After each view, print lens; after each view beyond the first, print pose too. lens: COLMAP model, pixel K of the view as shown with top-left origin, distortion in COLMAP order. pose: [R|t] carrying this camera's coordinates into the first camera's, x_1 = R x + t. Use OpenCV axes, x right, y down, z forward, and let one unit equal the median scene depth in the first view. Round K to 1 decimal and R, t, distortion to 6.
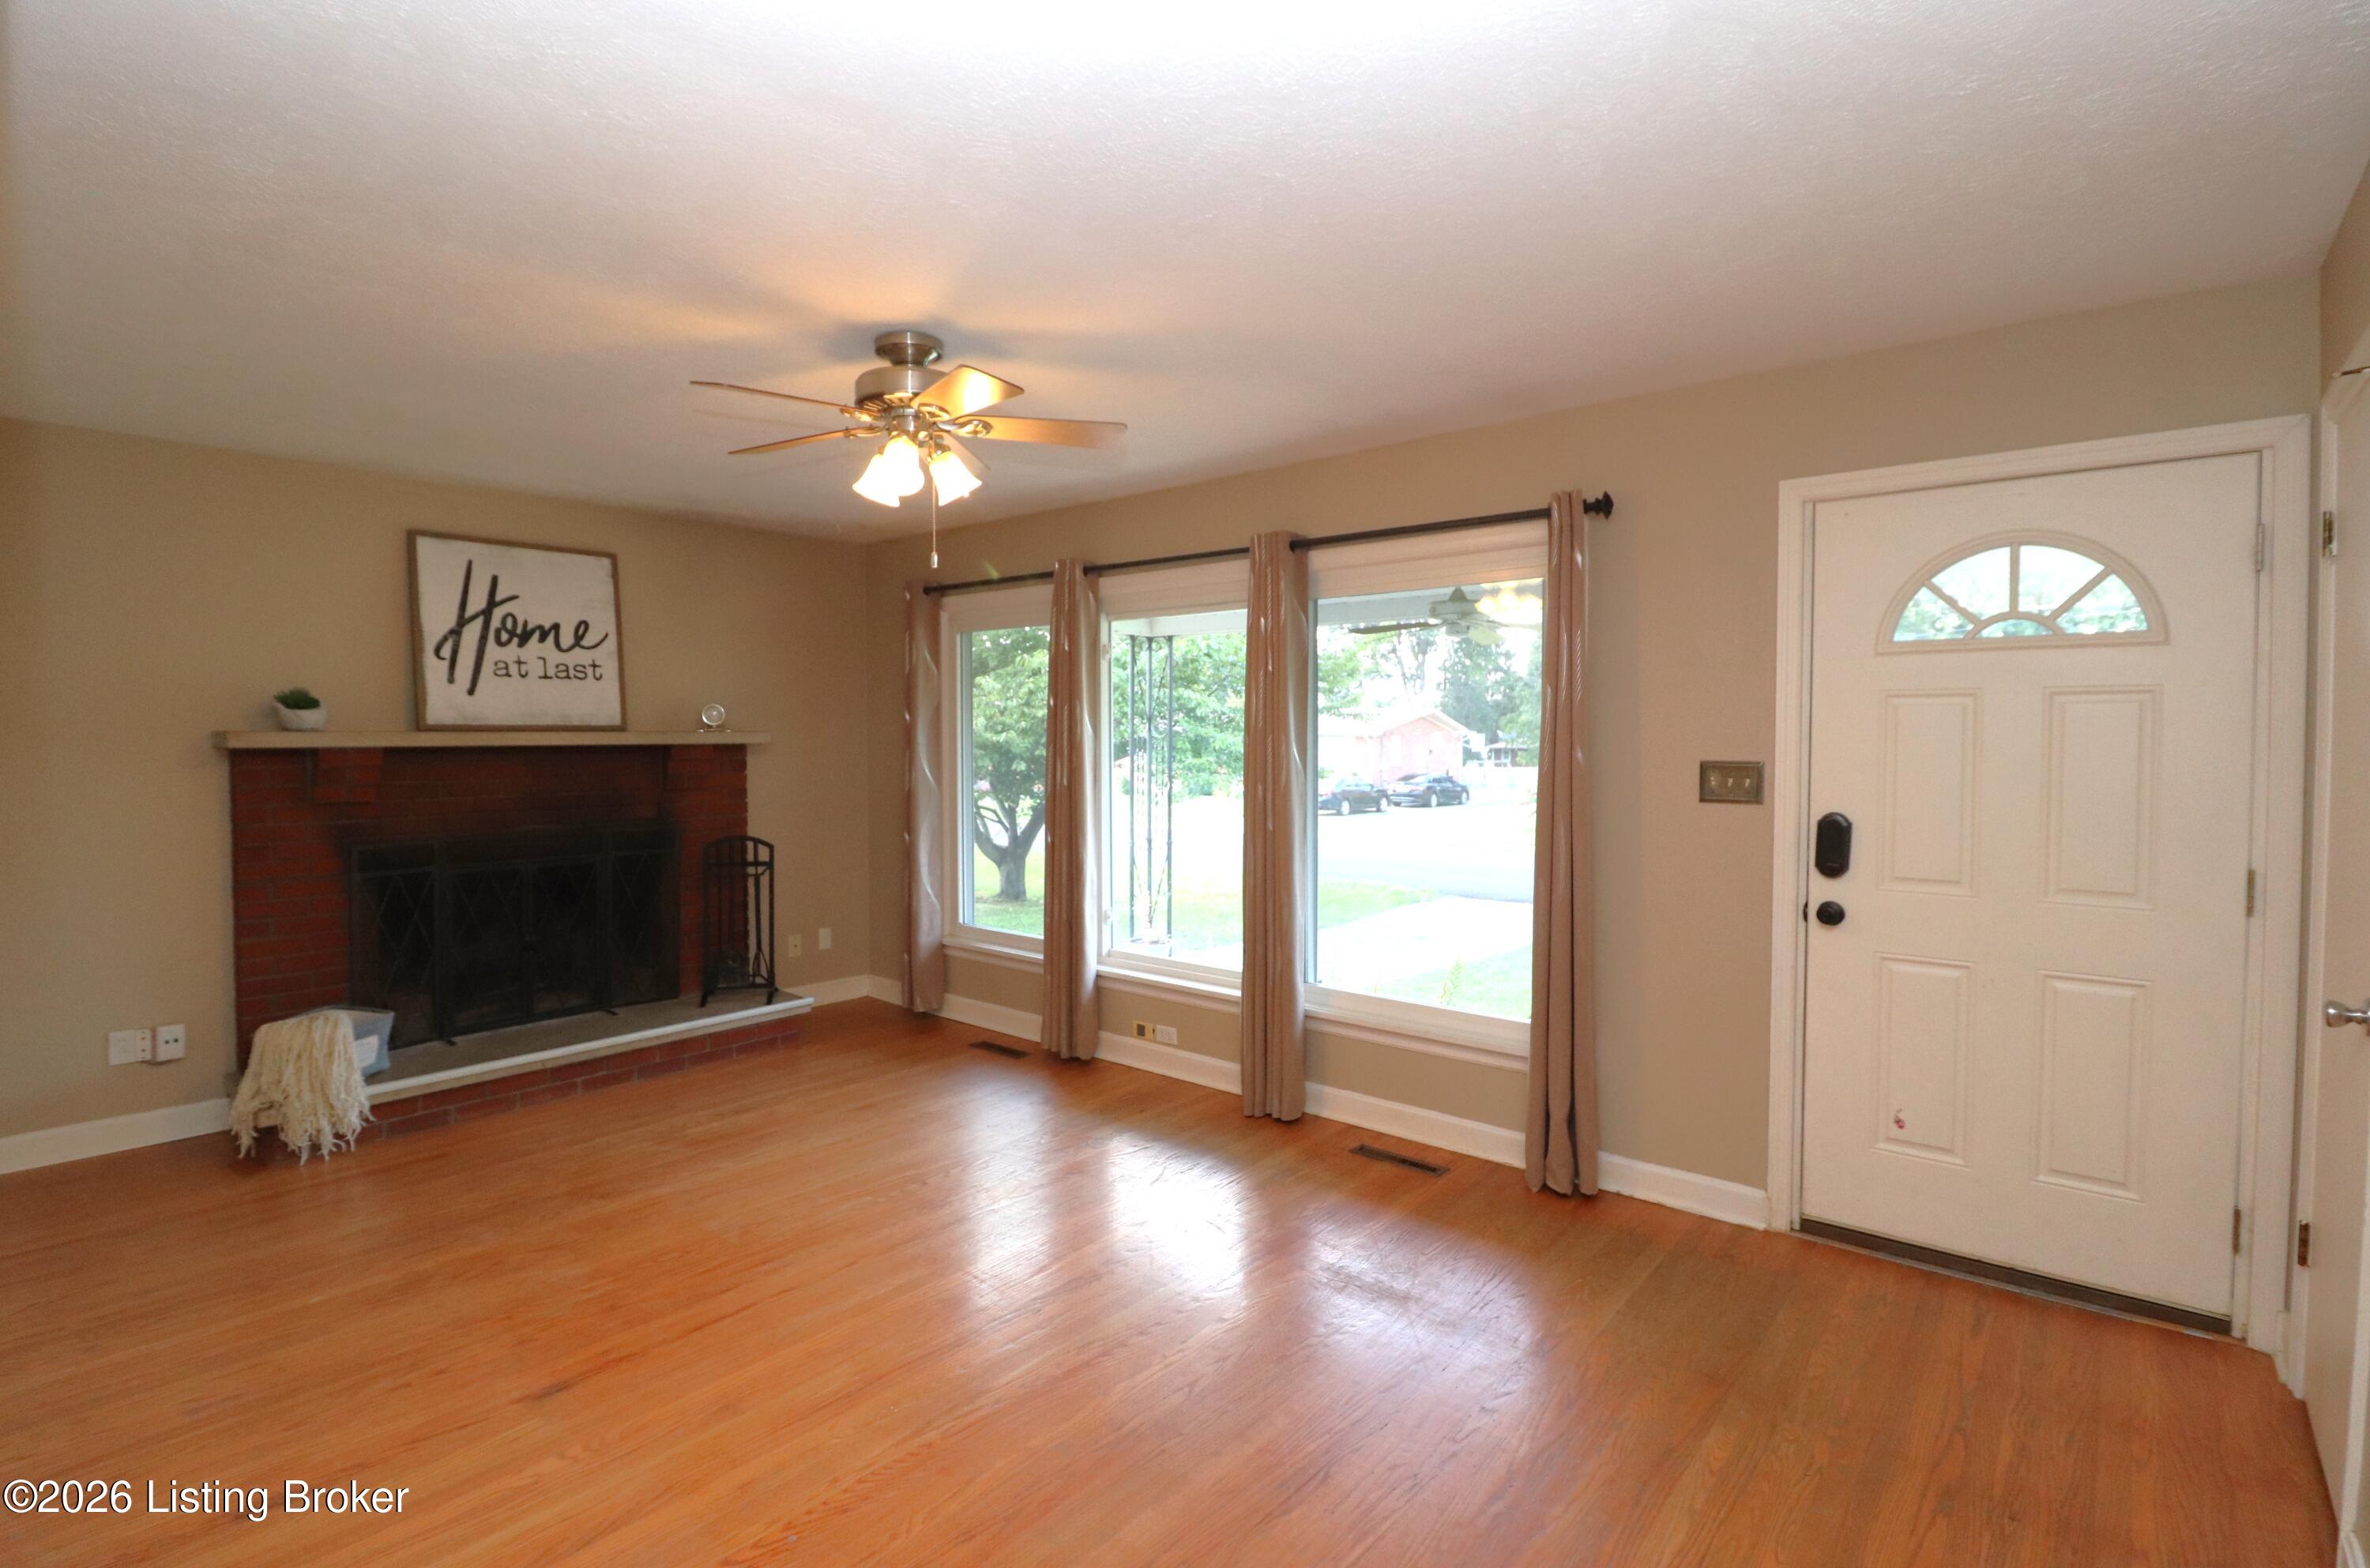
lens RADIAL K [[1109.4, 0, 1185.9], [0, 1109.4, 780.1], [0, 0, 1]] dist [-0.004411, -0.002456]
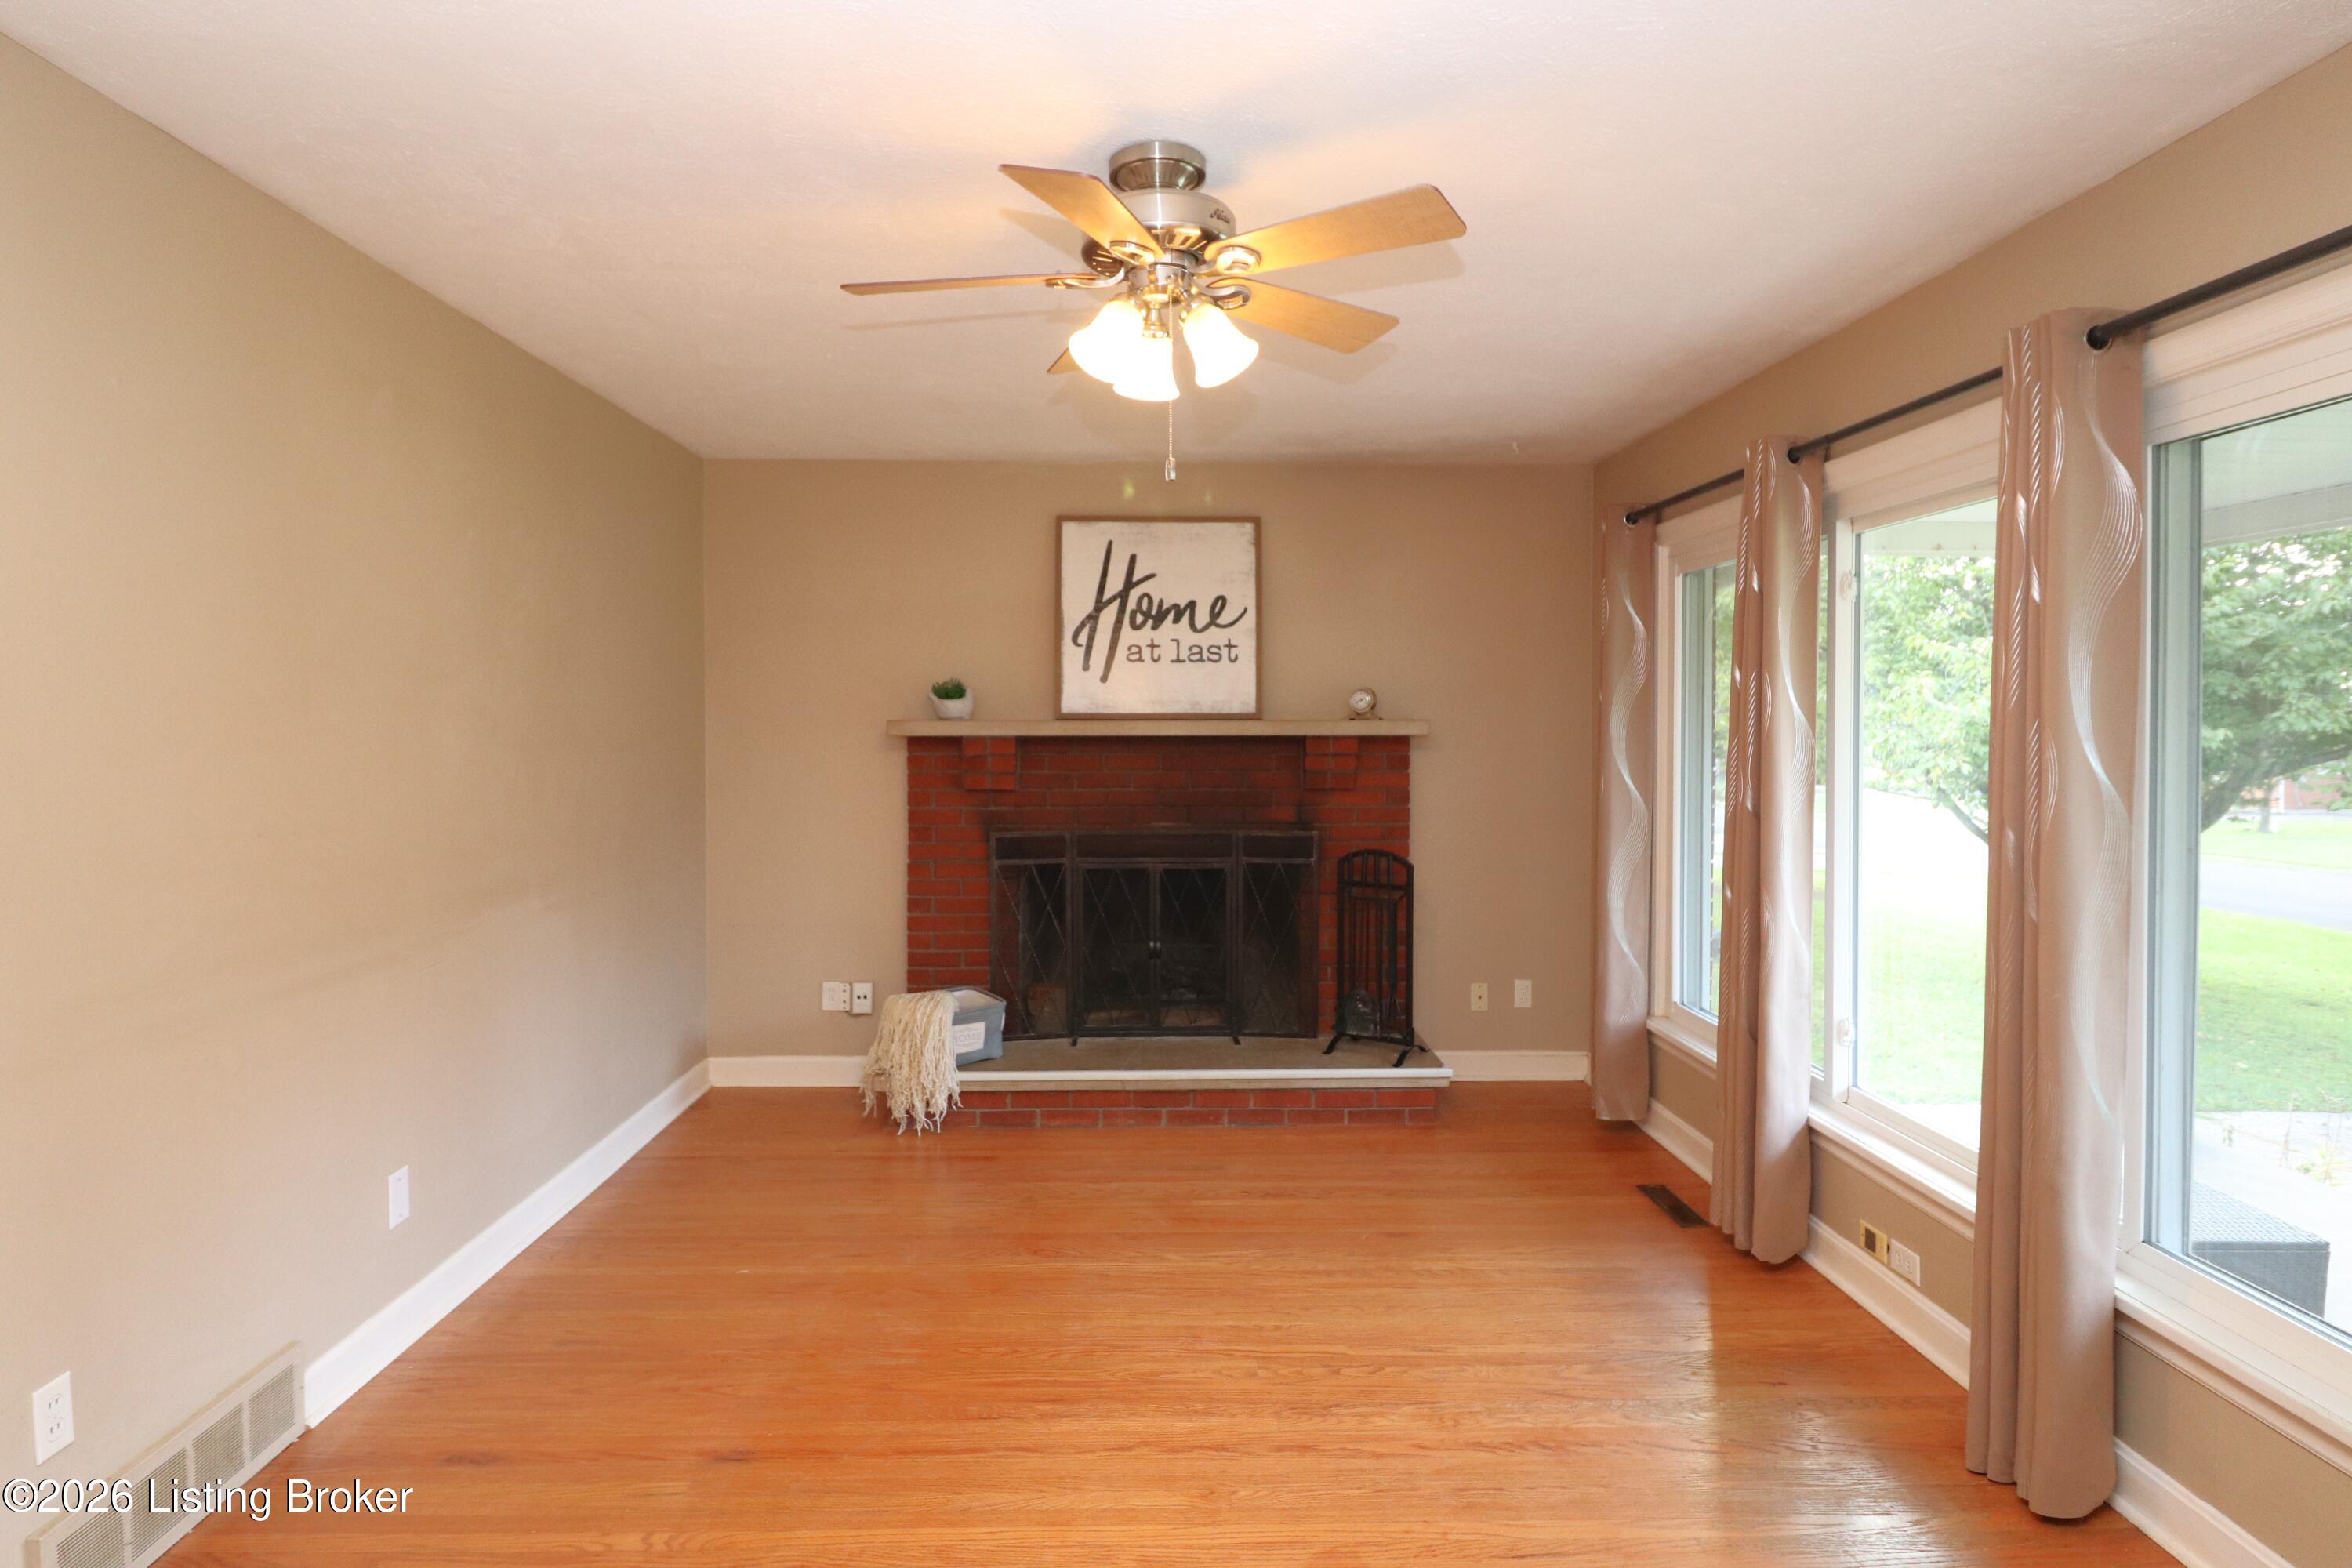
lens RADIAL K [[1313.7, 0, 1173.0], [0, 1313.7, 762.4], [0, 0, 1]] dist [0.008448, -0.004683]
pose [[0.663463, 0.022899, -0.747859, 0.245440], [-0.031144, 0.999510, 0.002976, -0.013244], [0.747561, 0.021317, 0.663851, 0.299159]]
